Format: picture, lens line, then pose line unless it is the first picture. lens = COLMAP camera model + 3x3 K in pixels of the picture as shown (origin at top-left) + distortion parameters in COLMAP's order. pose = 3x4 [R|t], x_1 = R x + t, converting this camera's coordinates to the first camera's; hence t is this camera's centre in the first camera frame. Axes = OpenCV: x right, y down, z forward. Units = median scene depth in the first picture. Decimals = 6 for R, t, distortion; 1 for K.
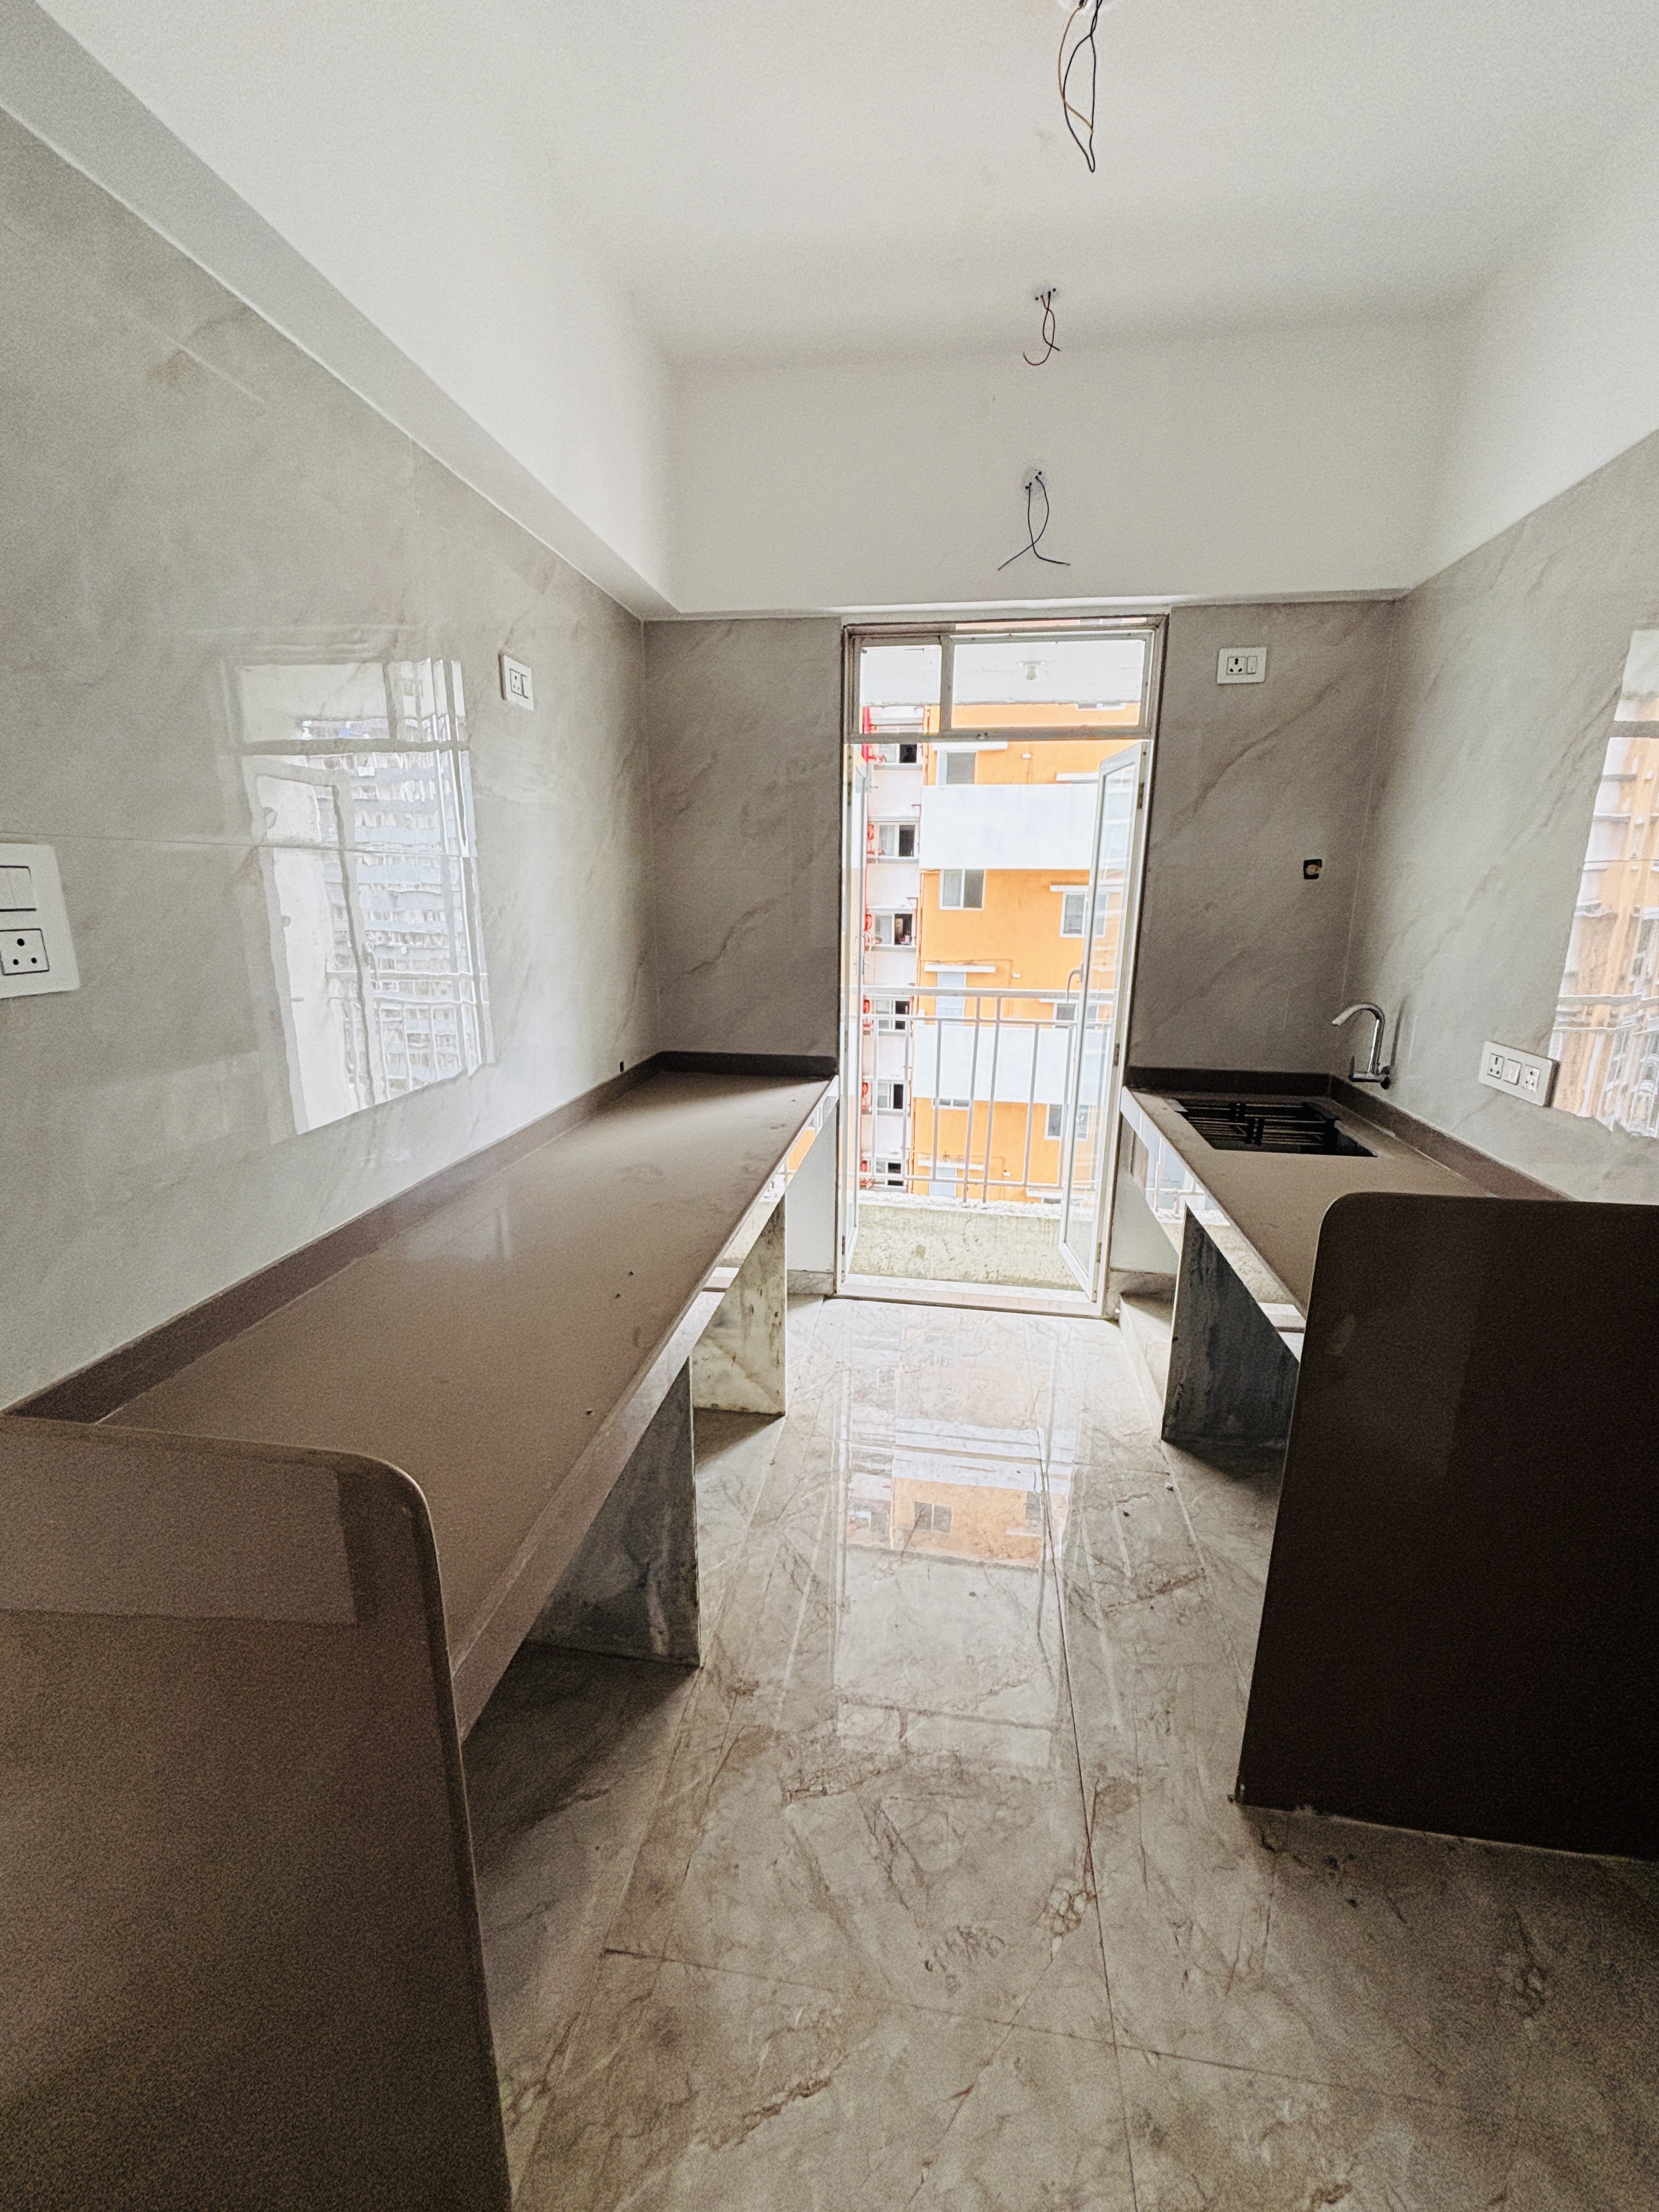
lens RADIAL K [[877.4, 0, 822.0], [0, 877.4, 1106.5], [0, 0, 1]] dist [0.024263, -0.000242]
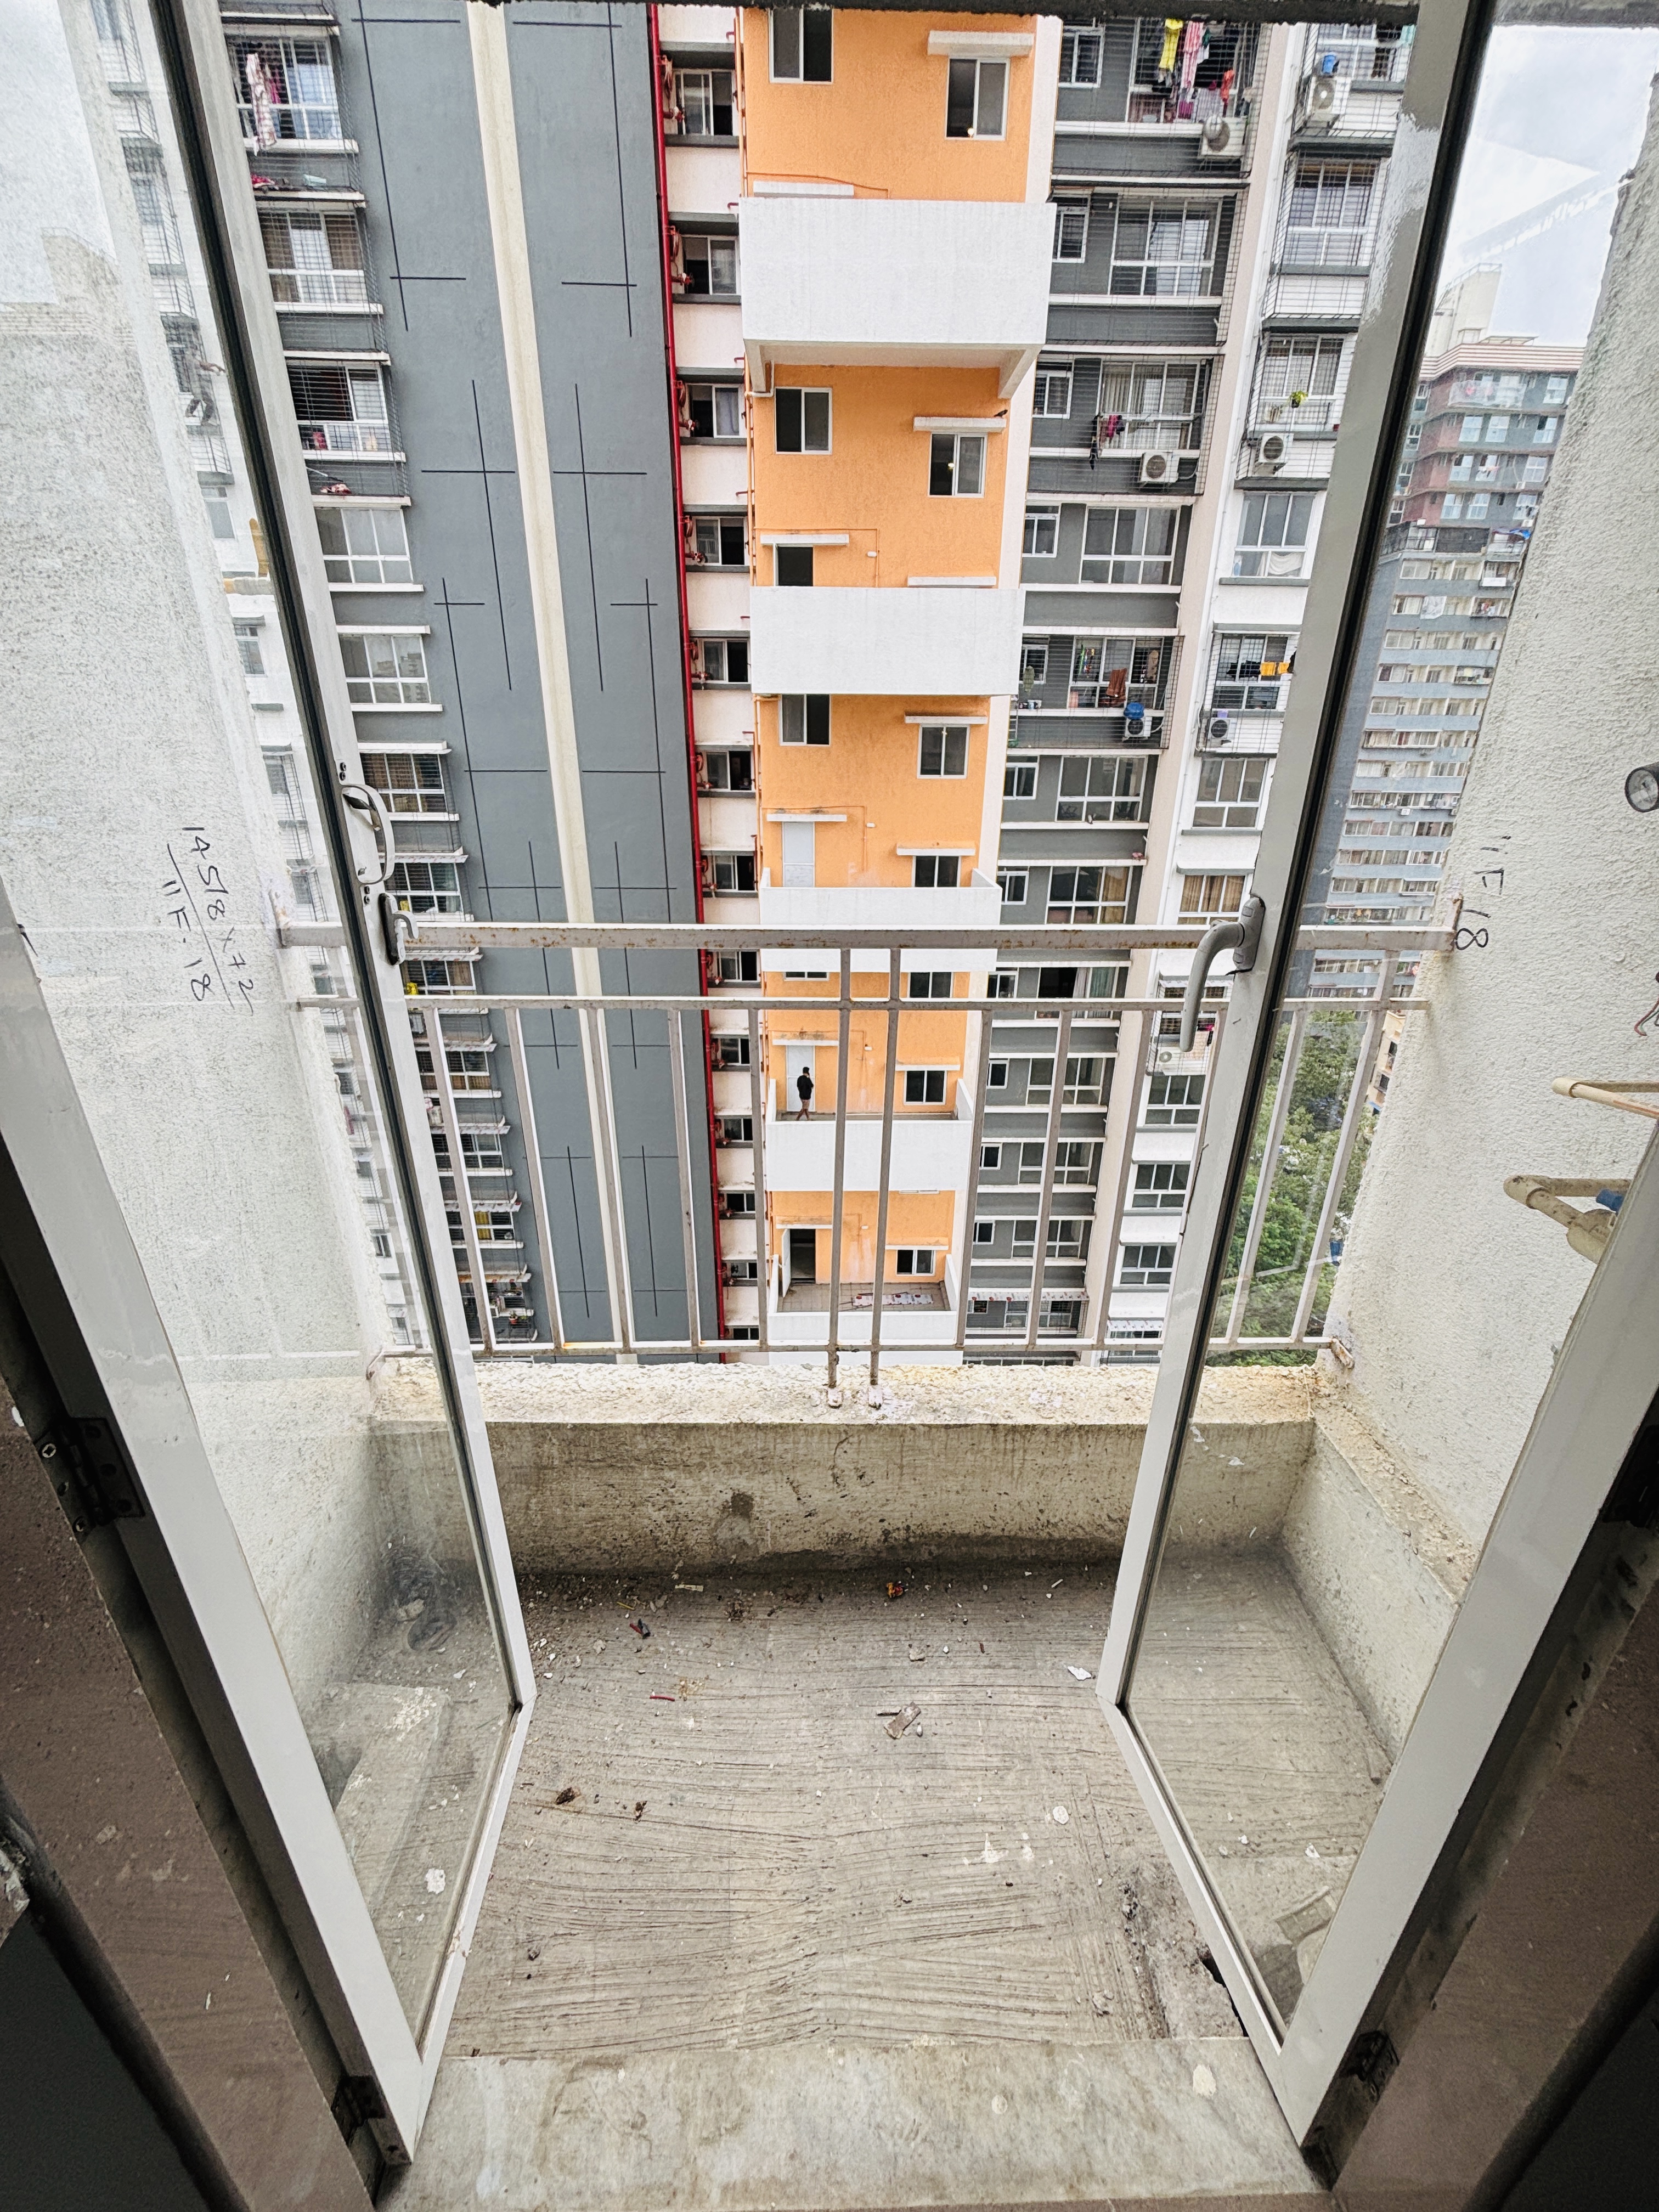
lens RADIAL K [[889.6, 0, 829.5], [0, 889.6, 1106.0], [0, 0, 1]] dist [-0.014822, 0.009774]
pose [[0.984234, -0.071124, 0.161943, 0.016303], [0.044038, 0.985296, 0.165085, -0.019230], [-0.171303, -0.155351, 0.972893, 0.096485]]
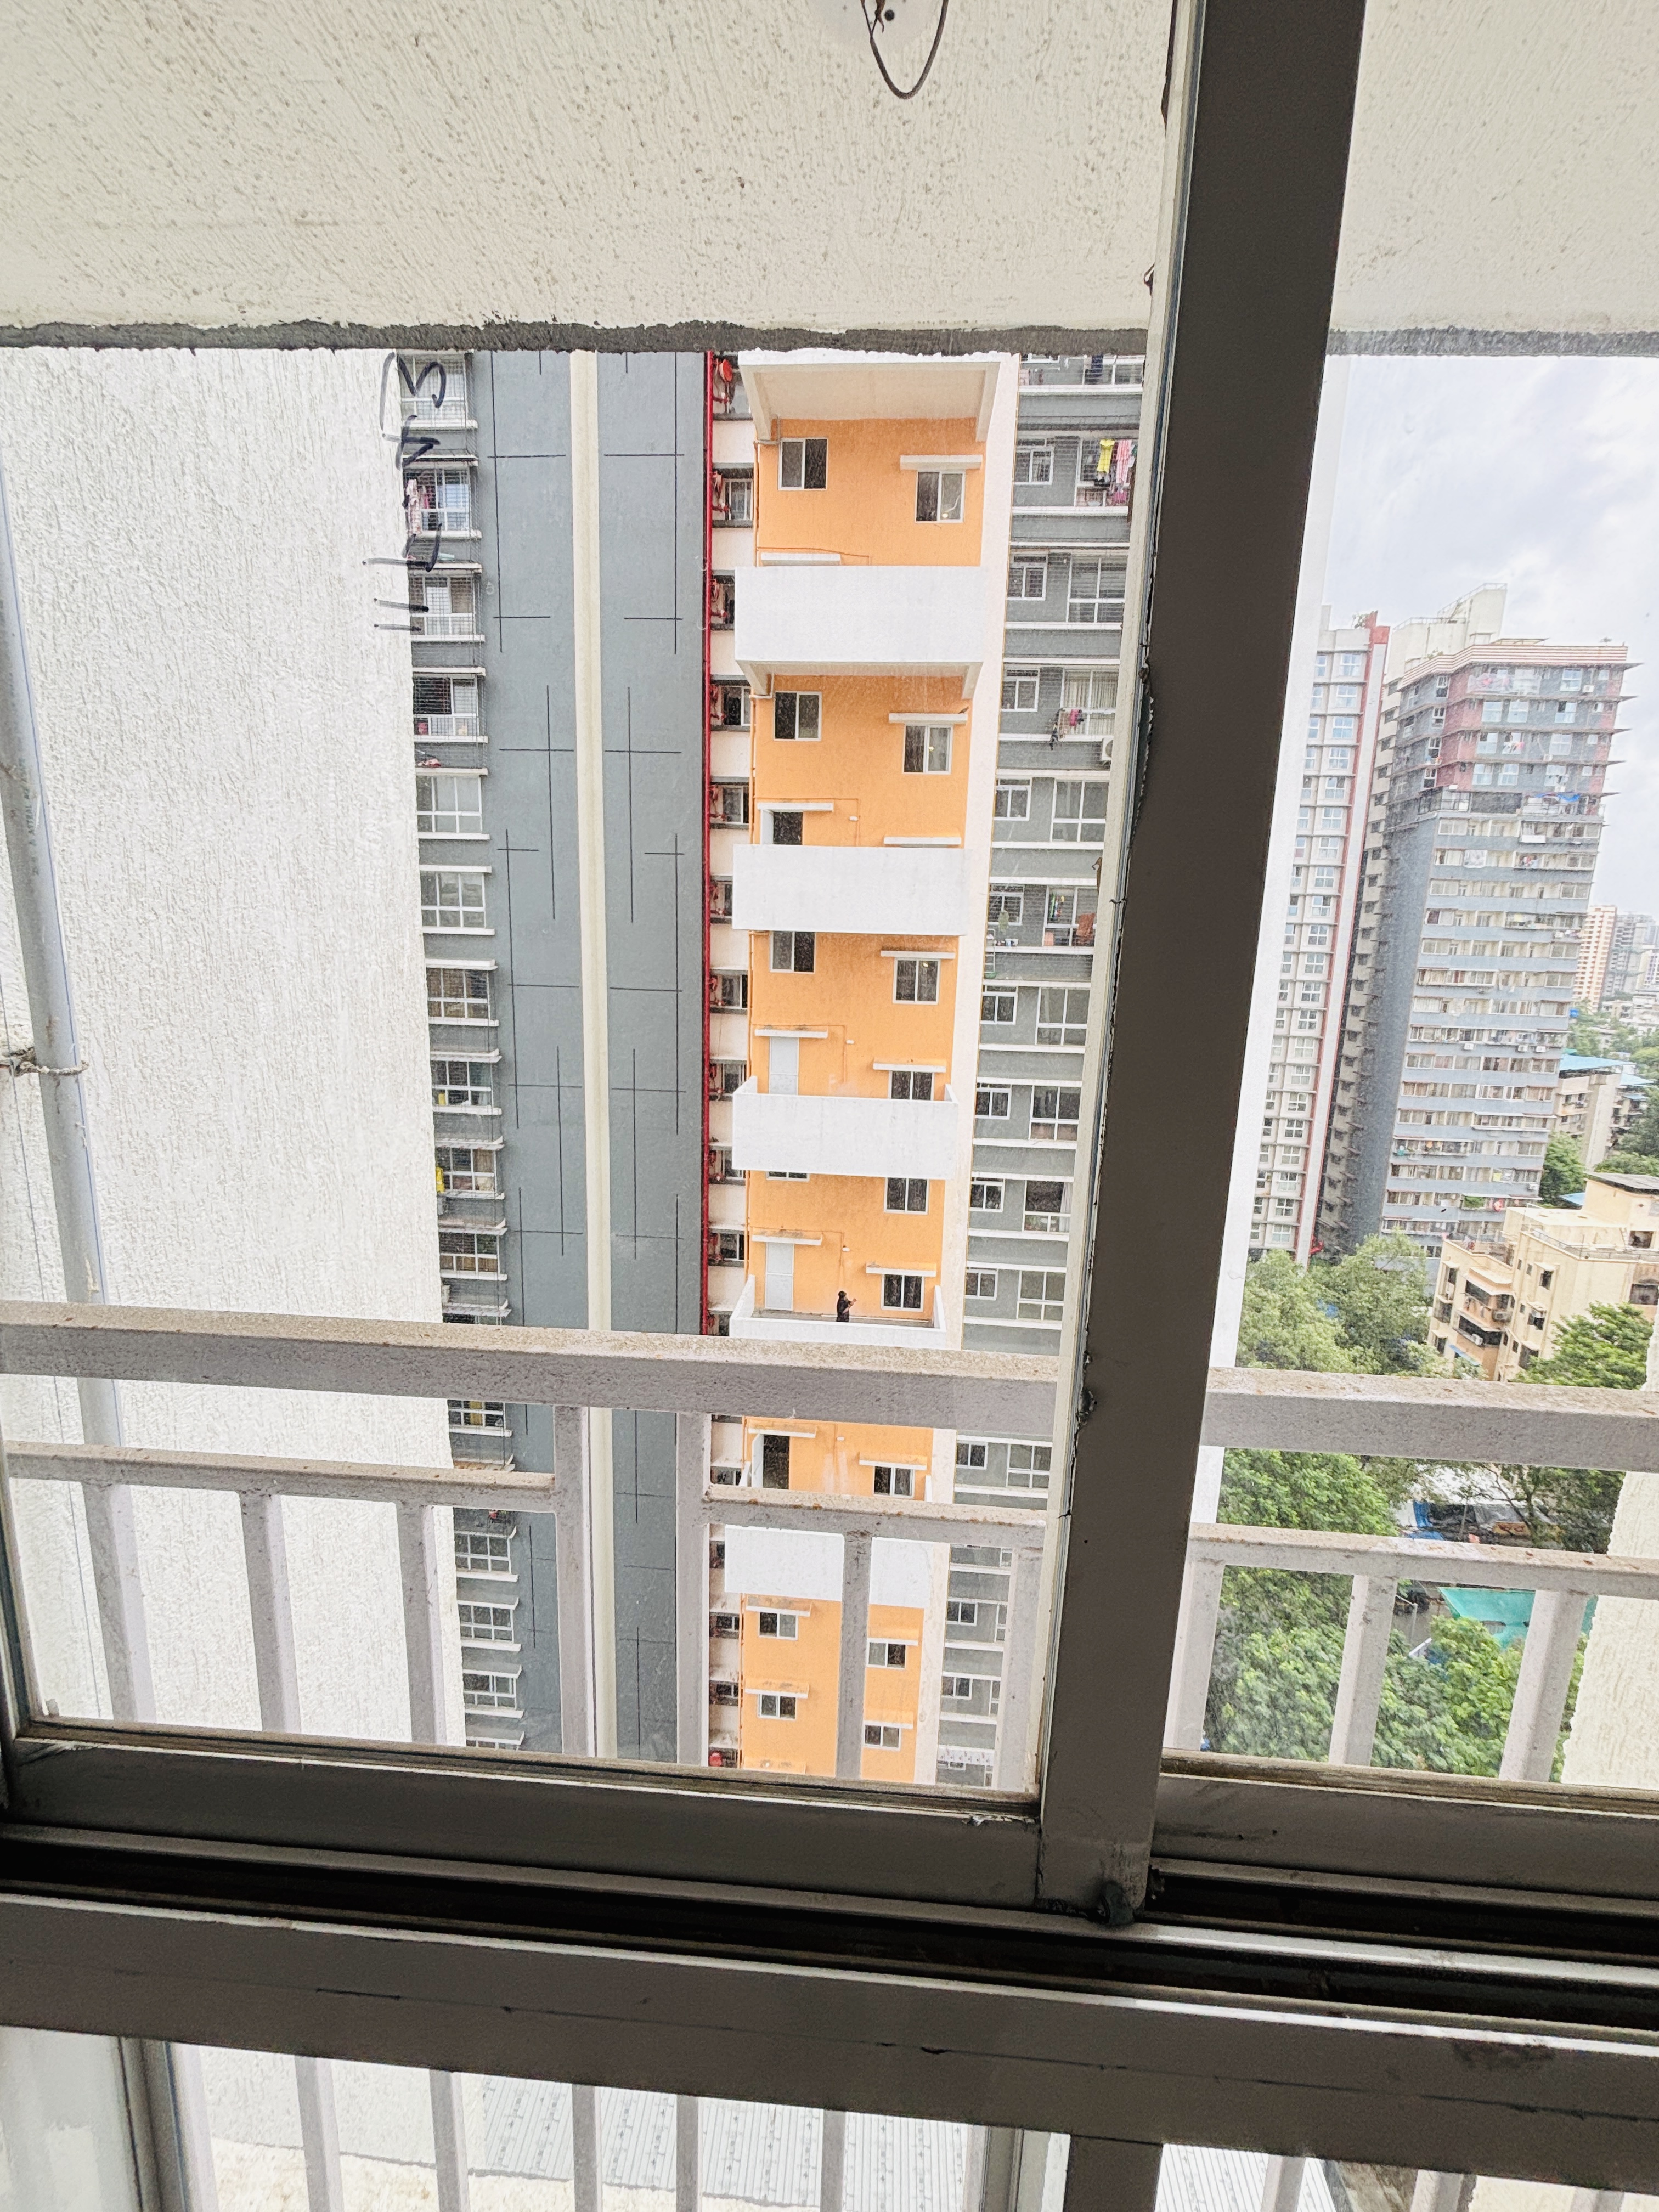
lens RADIAL K [[883.3, 0, 829.5], [0, 883.3, 1106.0], [0, 0, 1]] dist [0.006286, -0.000984]
pose [[0.996465, 0.007474, 0.083677, 0.122170], [-0.001819, 0.997721, -0.067453, -0.014604], [-0.083990, 0.067062, 0.994207, 0.052776]]
